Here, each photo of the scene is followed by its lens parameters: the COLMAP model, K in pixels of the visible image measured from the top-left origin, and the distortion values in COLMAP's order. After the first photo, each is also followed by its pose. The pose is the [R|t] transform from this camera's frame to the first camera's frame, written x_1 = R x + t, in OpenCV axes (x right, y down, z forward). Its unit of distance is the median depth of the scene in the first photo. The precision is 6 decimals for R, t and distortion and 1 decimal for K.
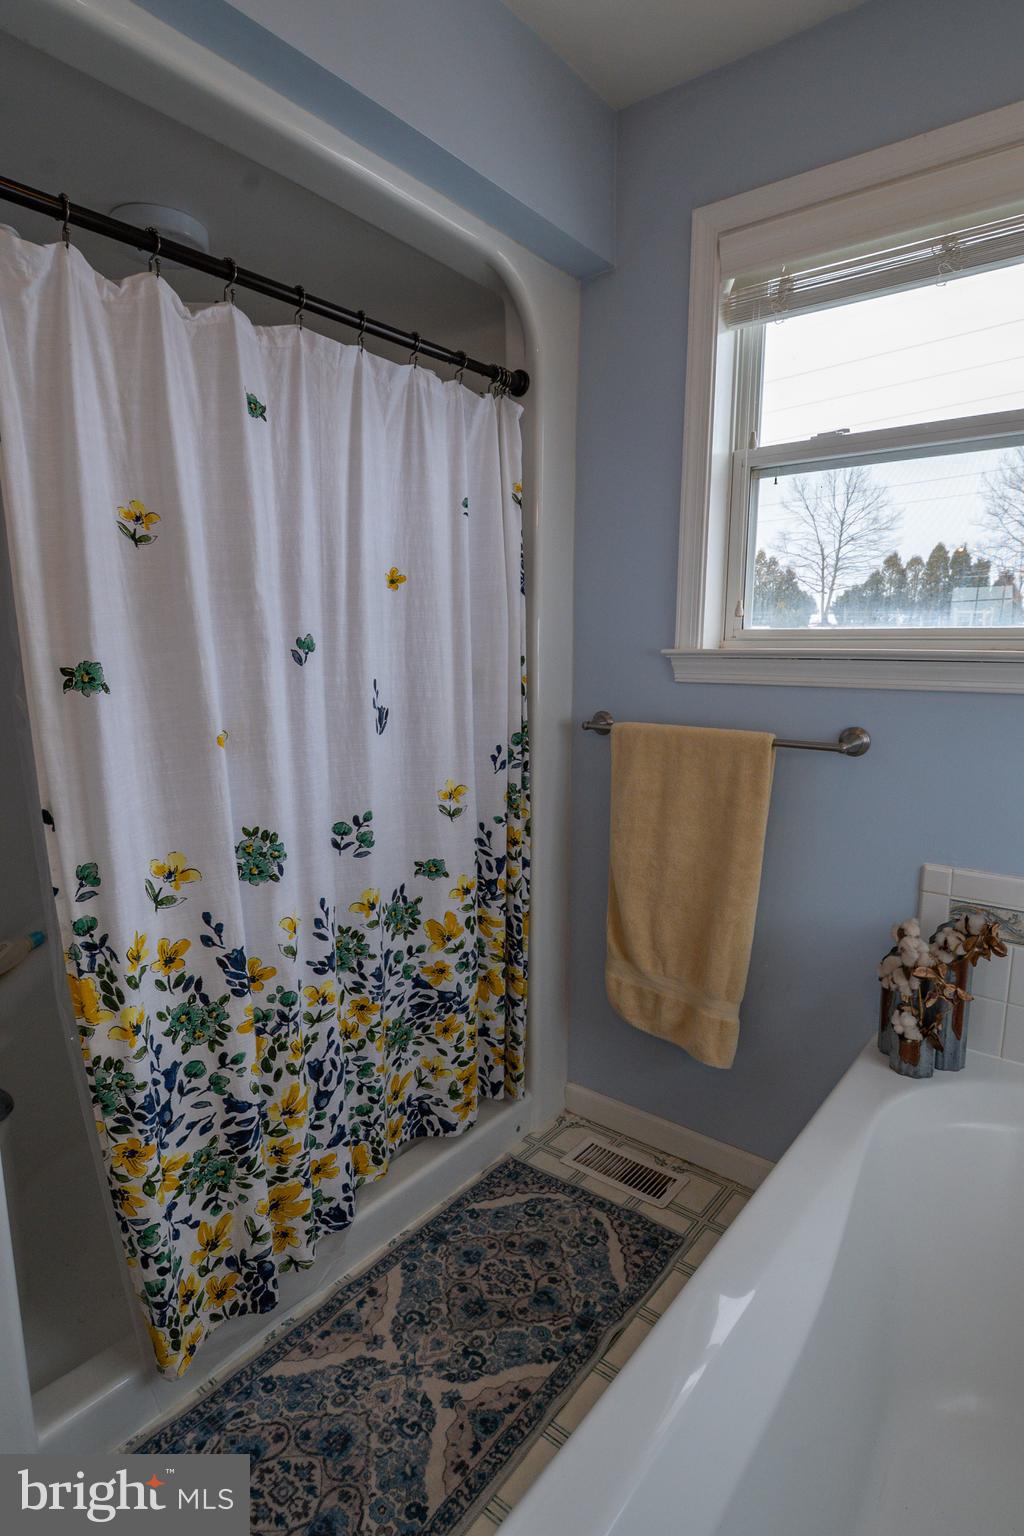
lens RADIAL K [[818.3, 0, 509.6], [0, 818.3, 756.7], [0, 0, 1]] dist [0.000805, -0.013637]
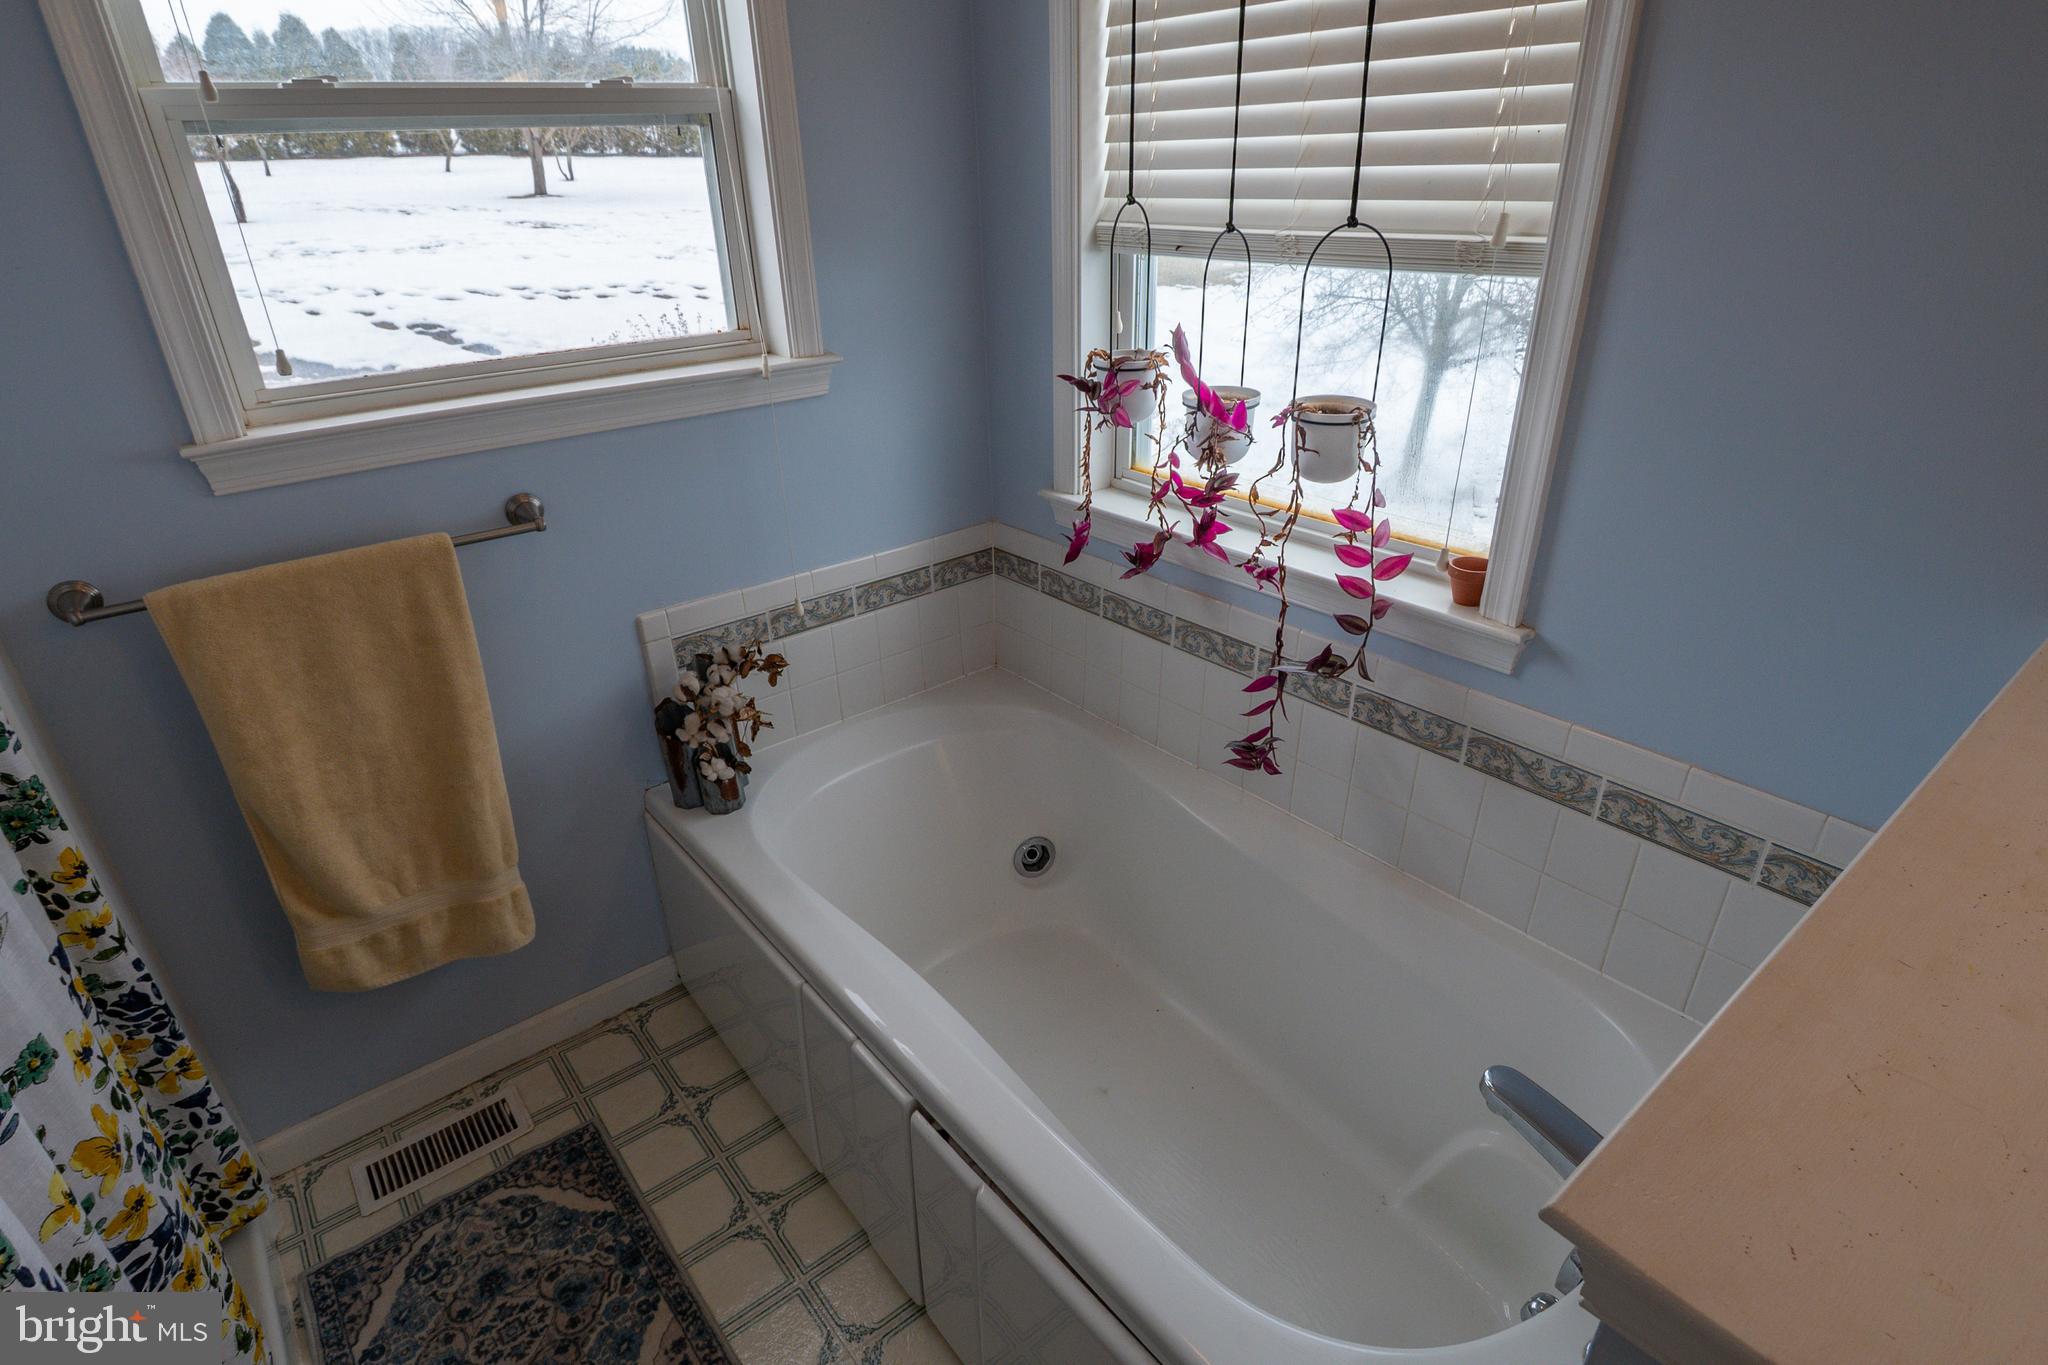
lens RADIAL K [[1091.1, 0, 1016.8], [0, 1091.1, 681.2], [0, 0, 1]] dist [0.000805, -0.013637]
pose [[0.215931, -0.431587, 0.875846, -0.495072], [0.162490, 0.900383, 0.403618, -0.221765], [-0.962793, 0.055163, 0.264549, 0.236108]]
